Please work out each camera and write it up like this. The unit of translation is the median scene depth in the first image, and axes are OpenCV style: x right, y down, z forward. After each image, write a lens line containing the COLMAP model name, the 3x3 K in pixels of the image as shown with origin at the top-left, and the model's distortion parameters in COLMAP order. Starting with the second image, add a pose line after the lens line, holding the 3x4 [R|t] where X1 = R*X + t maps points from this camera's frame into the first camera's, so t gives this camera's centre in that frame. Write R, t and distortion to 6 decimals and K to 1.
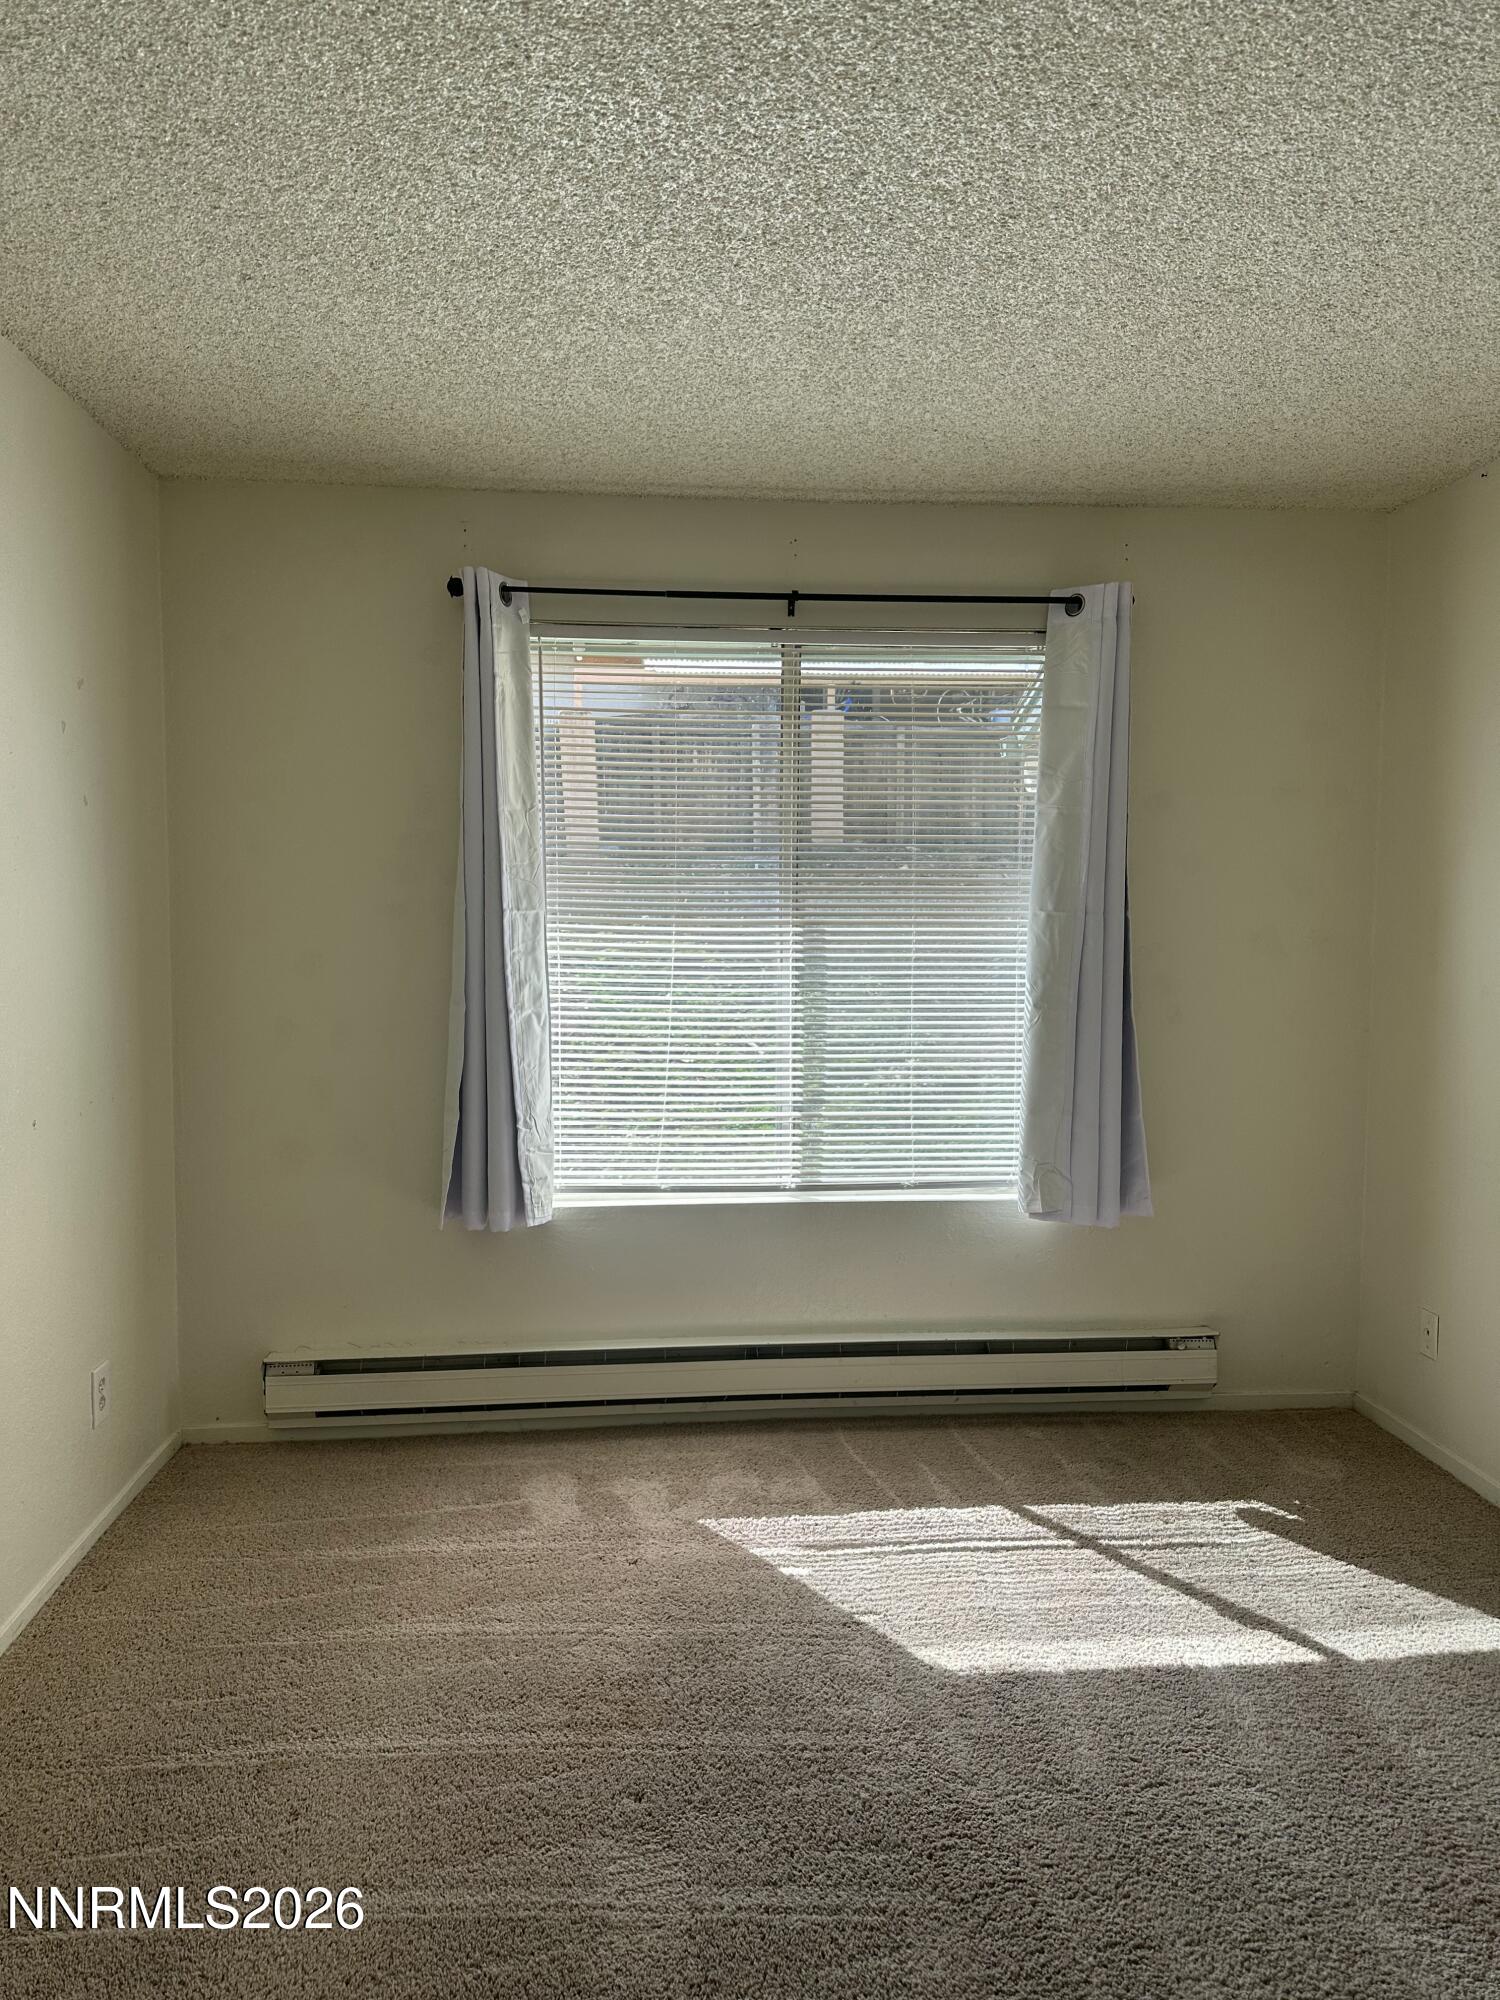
lens RADIAL K [[1404.6, 0, 744.6], [0, 1404.6, 993.5], [0, 0, 1]] dist [0.048032, -0.042660]
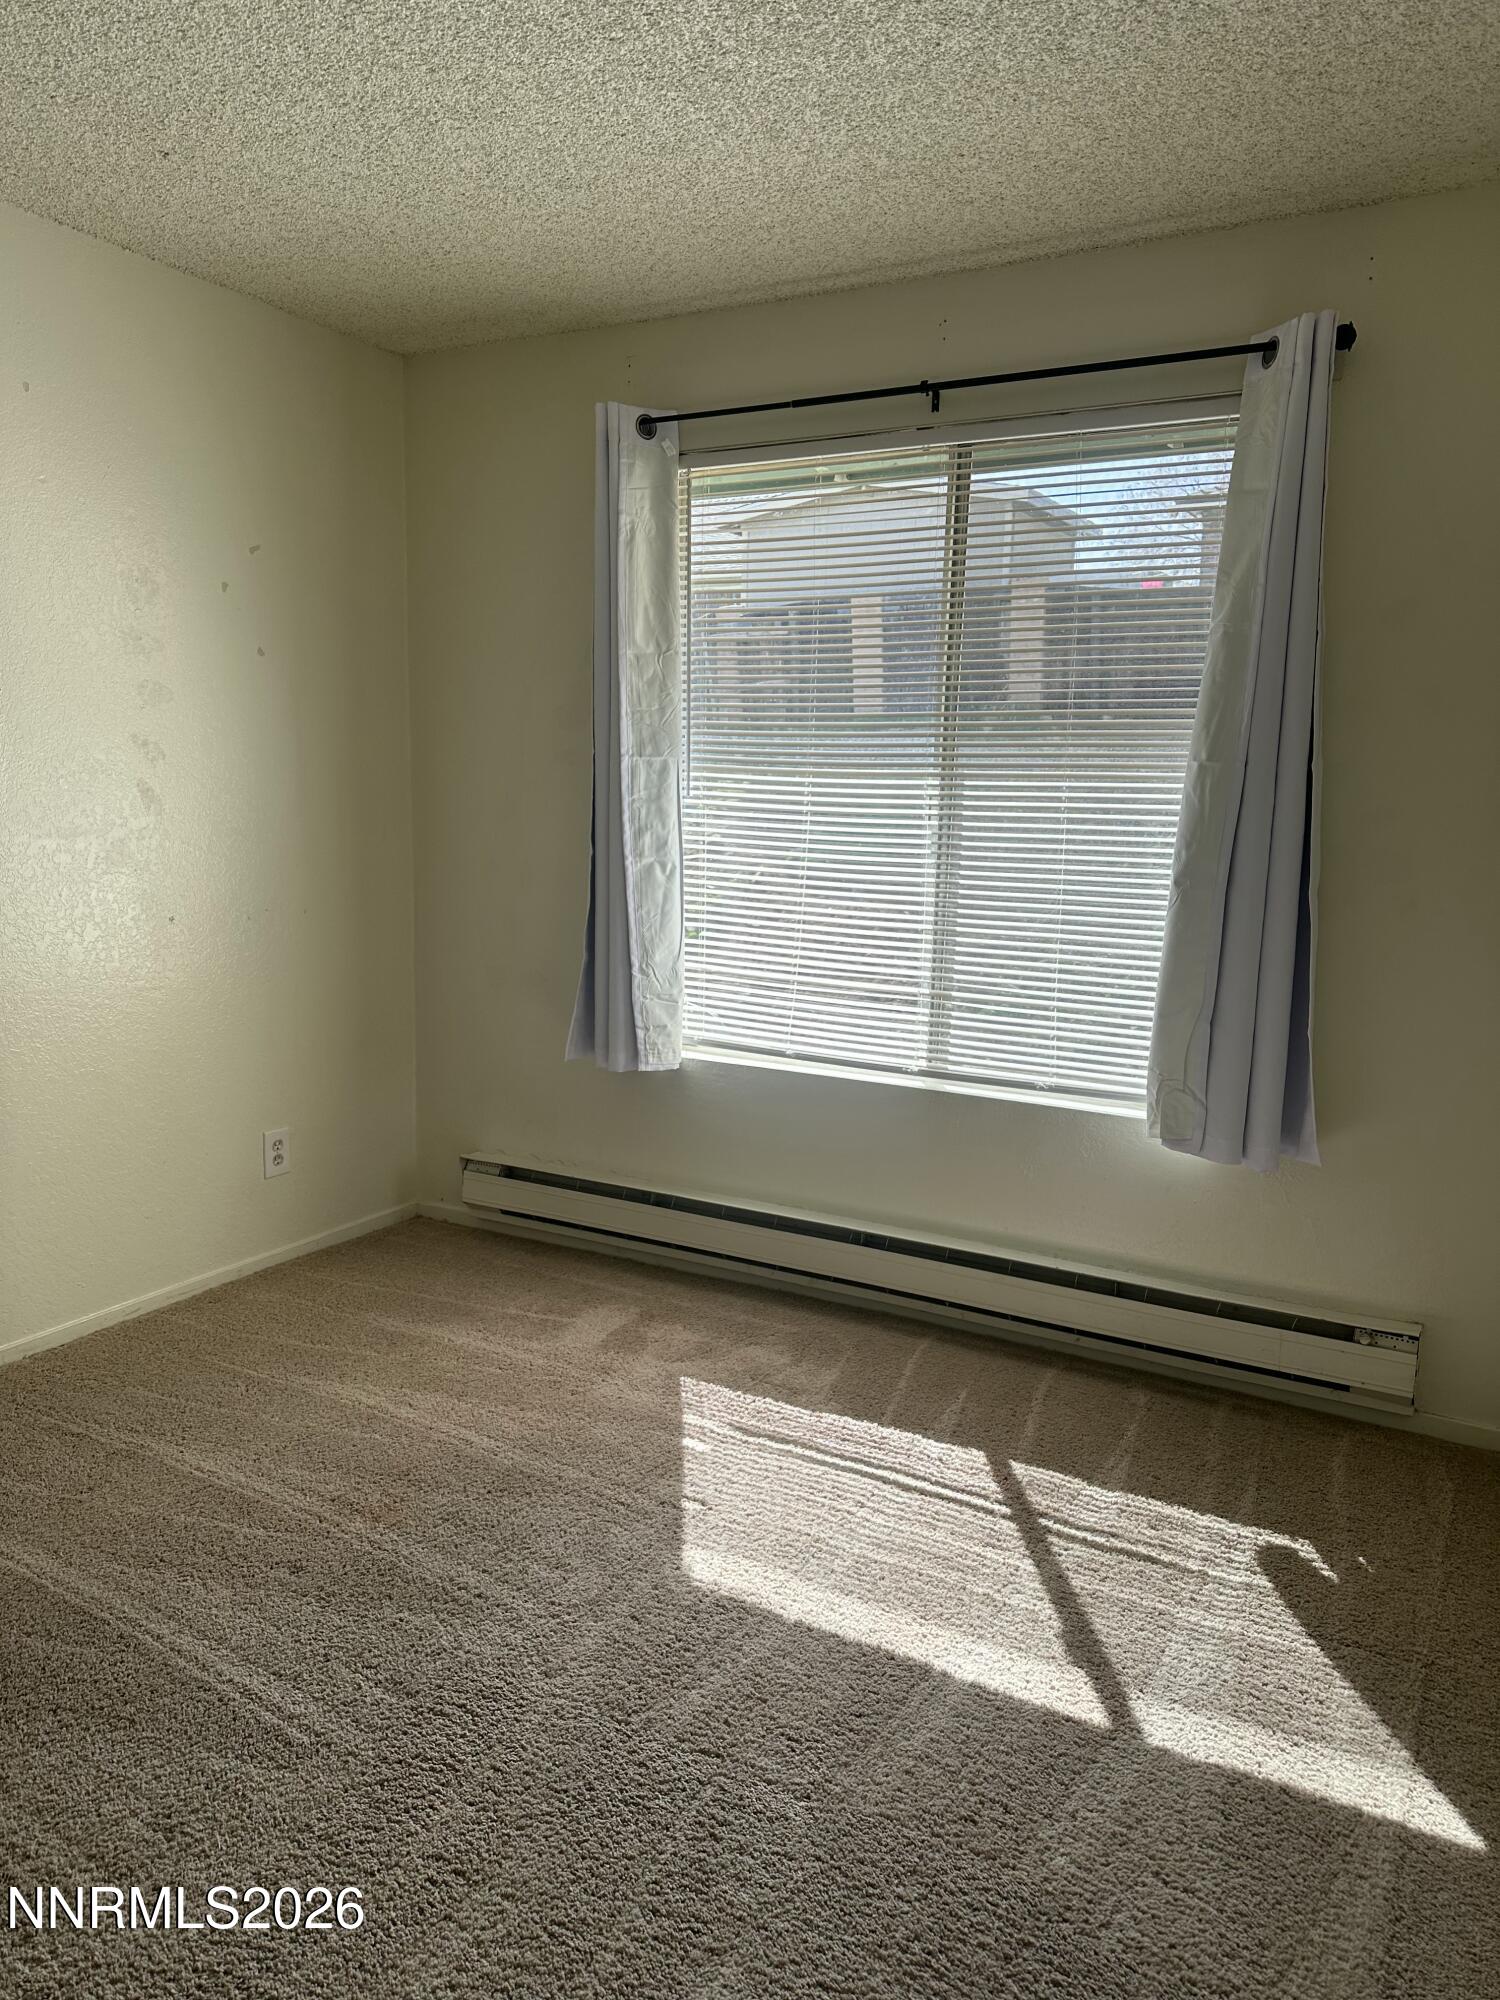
lens RADIAL K [[1404.6, 0, 739.2], [0, 1404.6, 1014.2], [0, 0, 1]] dist [0.048032, -0.042660]
pose [[0.825000, 0.108368, -0.554645, 0.468373], [-0.050662, 0.991673, 0.118399, 0.000320], [0.562857, -0.069580, 0.823621, 0.202791]]
